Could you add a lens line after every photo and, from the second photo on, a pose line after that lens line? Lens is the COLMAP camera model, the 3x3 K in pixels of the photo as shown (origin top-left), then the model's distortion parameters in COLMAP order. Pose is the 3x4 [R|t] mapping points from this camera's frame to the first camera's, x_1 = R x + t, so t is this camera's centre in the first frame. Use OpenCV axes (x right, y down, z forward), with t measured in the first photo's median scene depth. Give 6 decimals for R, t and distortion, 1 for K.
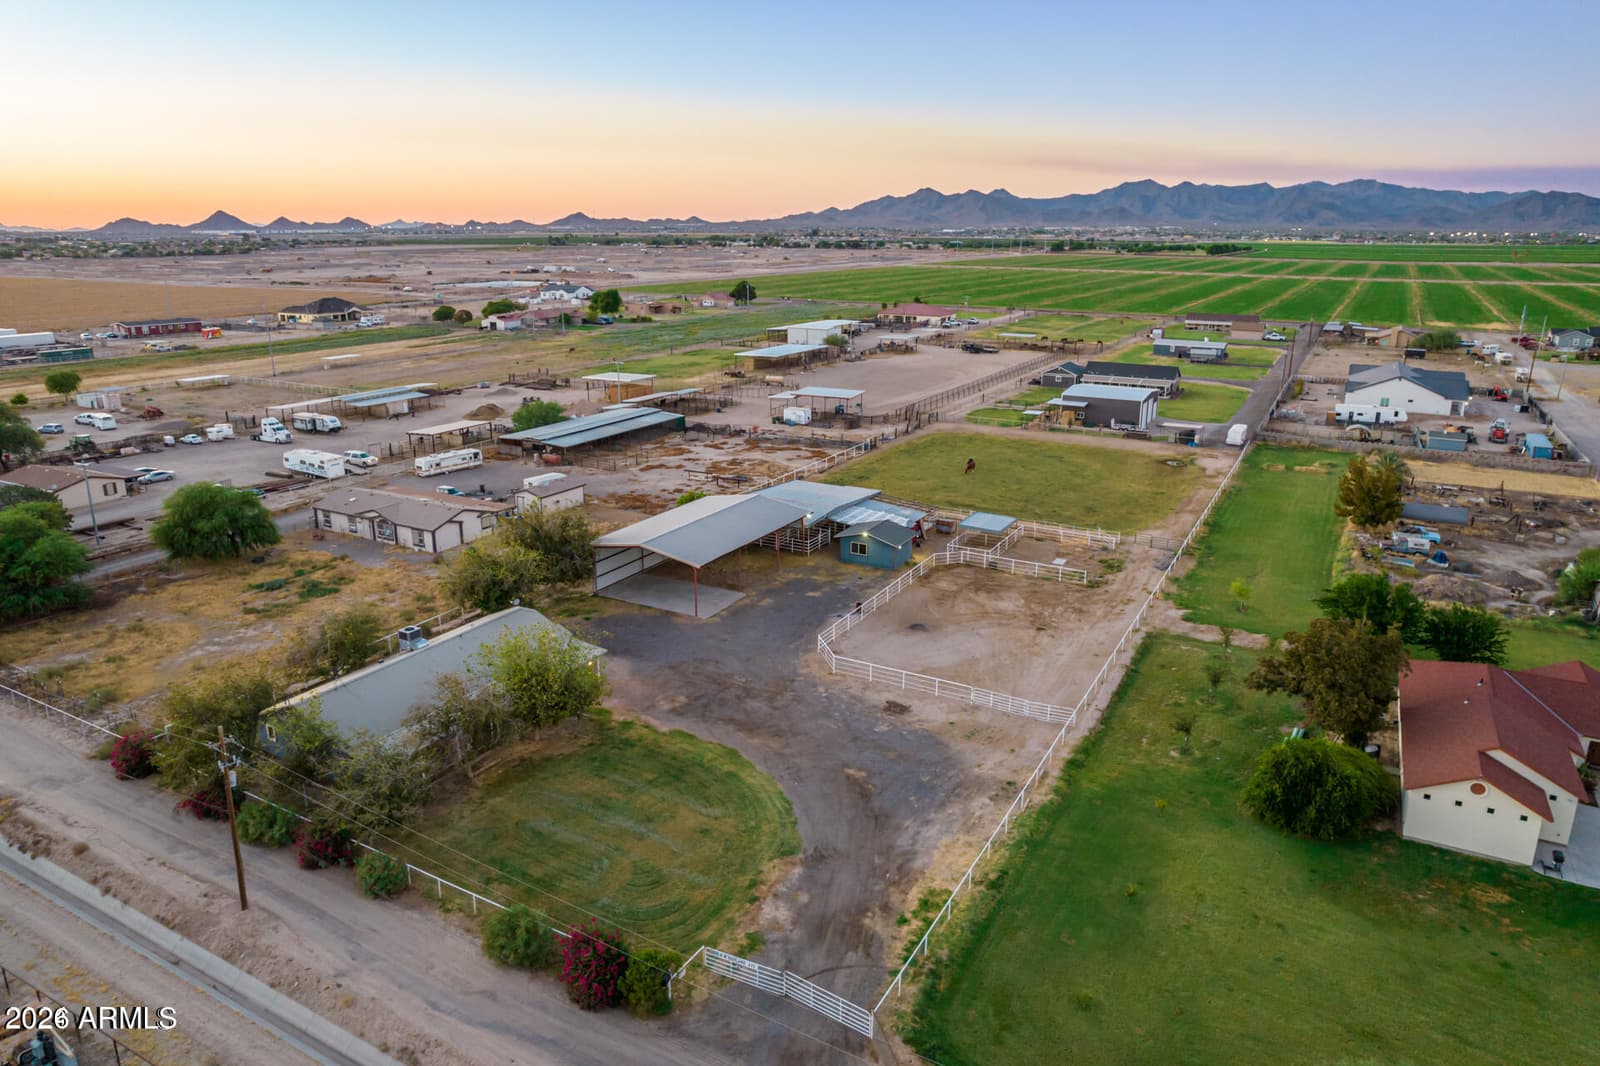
lens RADIAL K [[1023.0, 0, 800.0], [0, 1023.0, 533.0], [0, 0, 1]] dist [-0.069330, 0.055973]
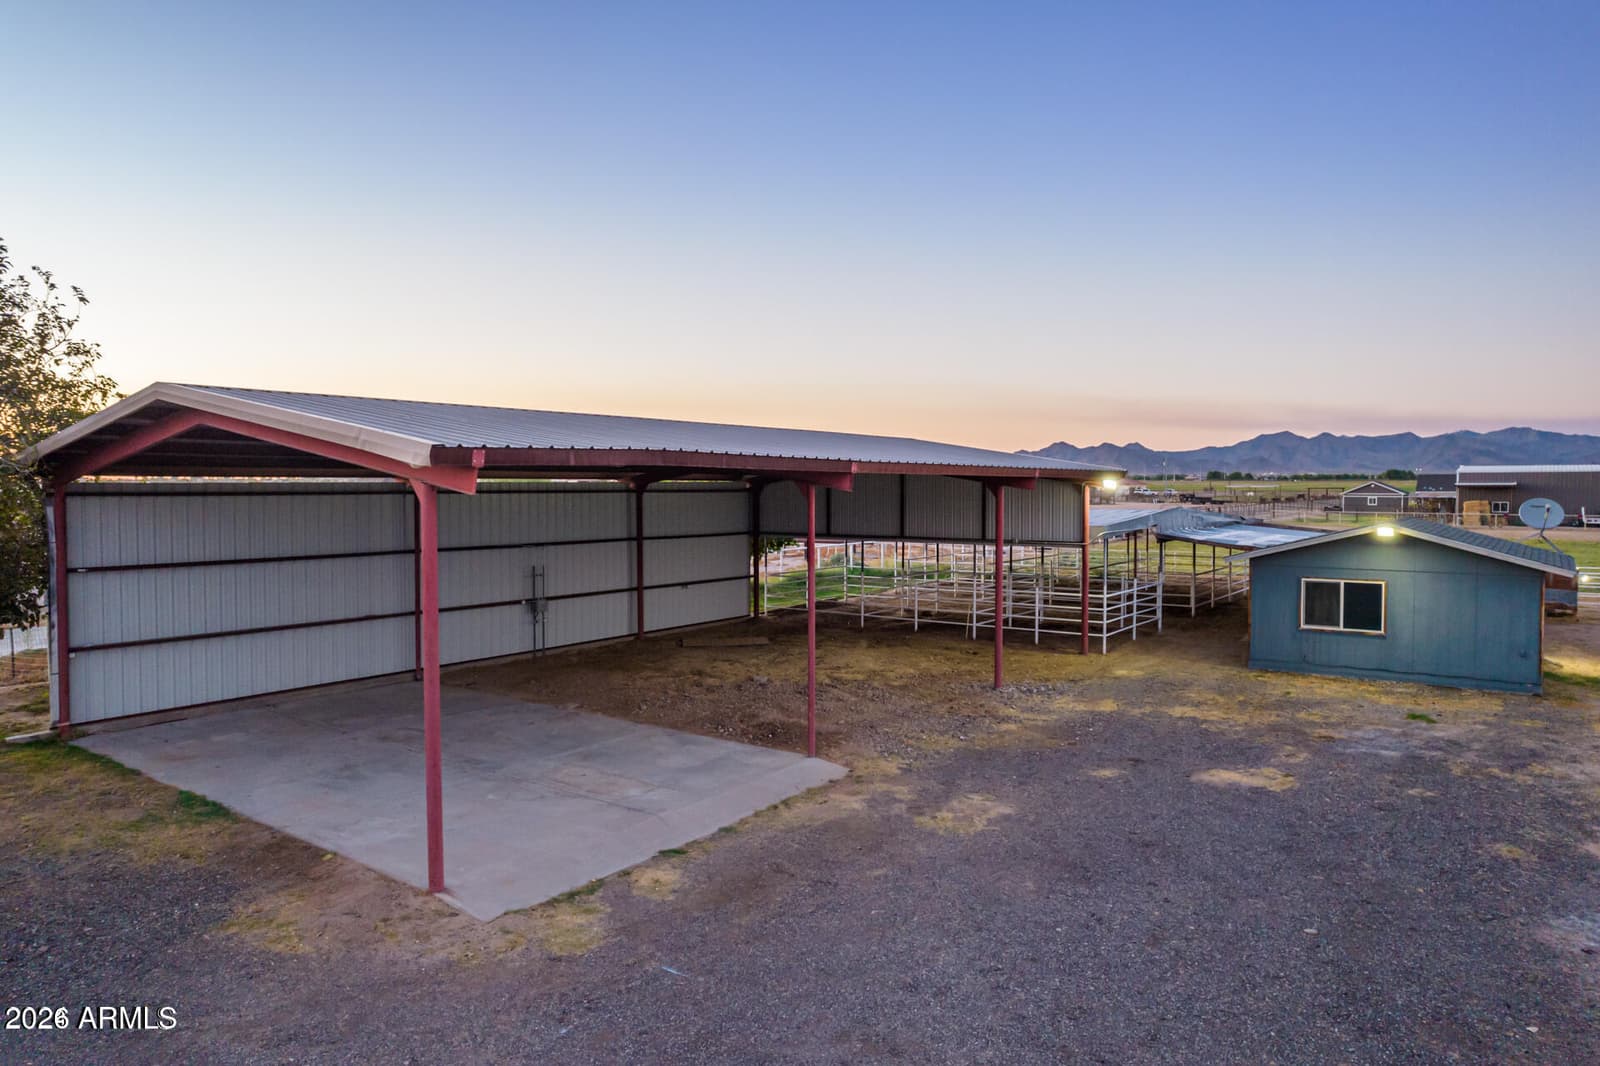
lens RADIAL K [[1023.0, 0, 800.0], [0, 1023.0, 533.0], [0, 0, 1]] dist [-0.069330, 0.055973]
pose [[0.991093, 0.000132, -0.133168, -0.021870], [-0.031716, 0.971457, -0.235084, 0.036274], [0.129336, 0.237214, 0.962809, 0.481029]]
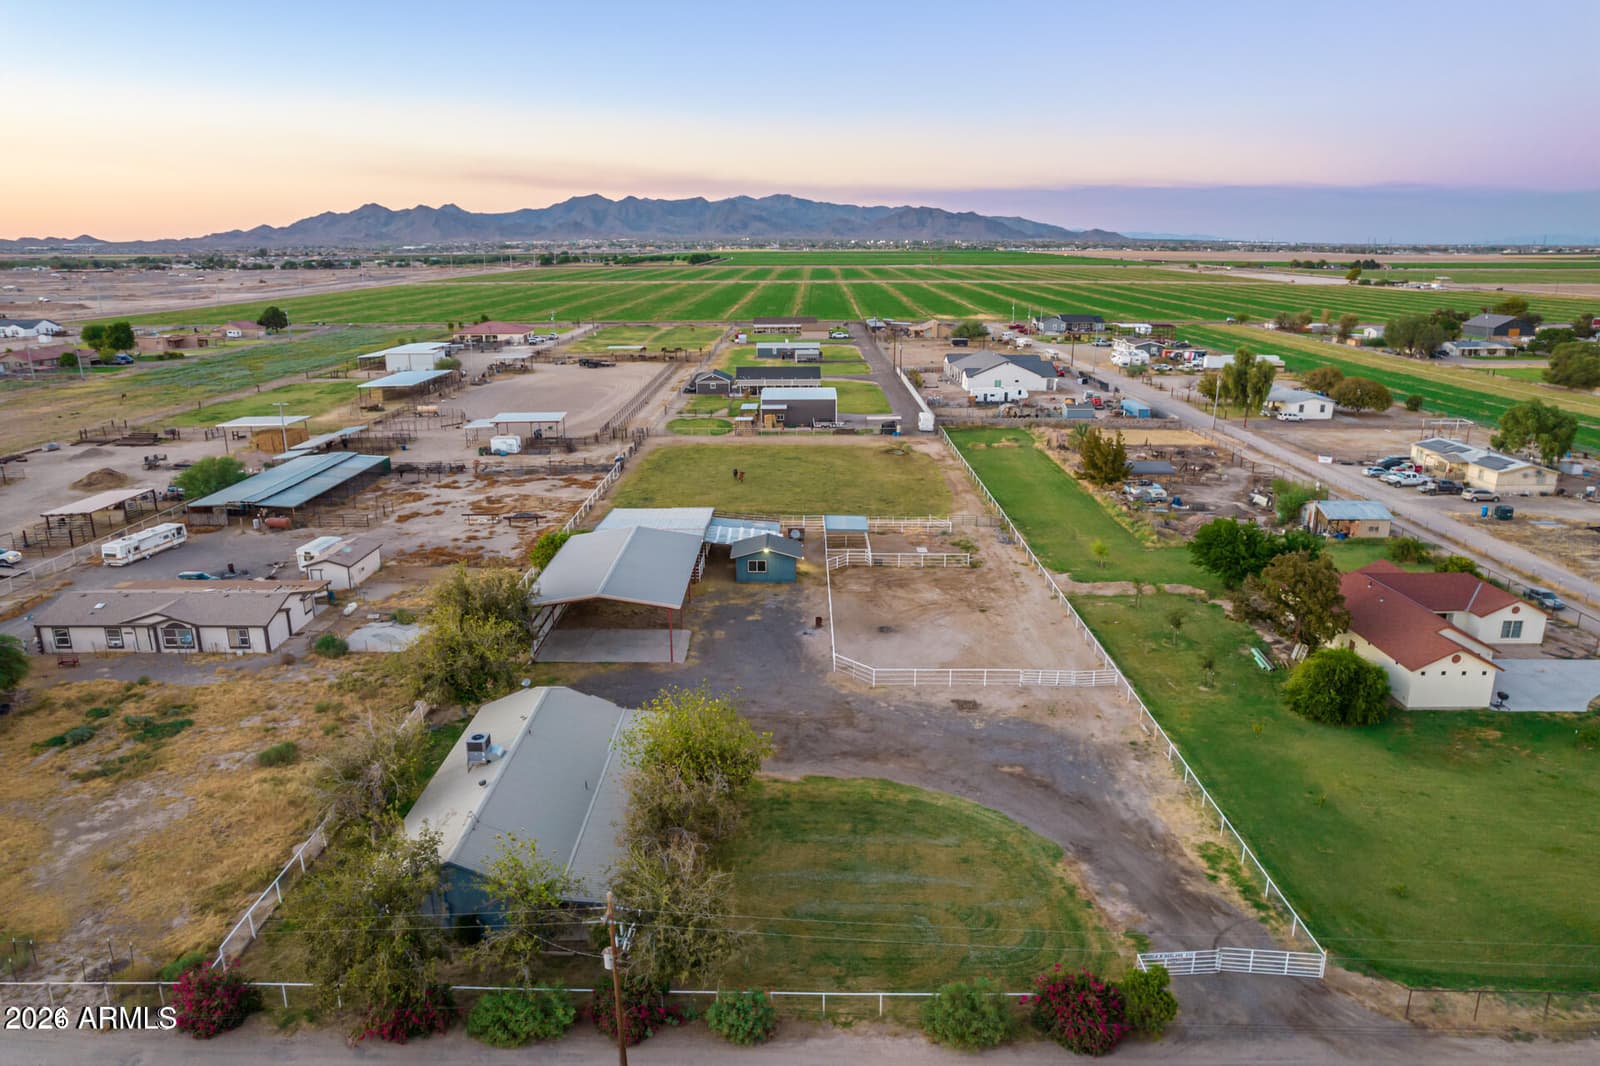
lens RADIAL K [[1023.0, 0, 800.0], [0, 1023.0, 533.0], [0, 0, 1]] dist [-0.069330, 0.055973]
pose [[0.878027, -0.136111, 0.458849, -0.221931], [0.142038, 0.989622, 0.021762, -0.019983], [-0.457049, 0.046066, 0.888248, 0.071598]]
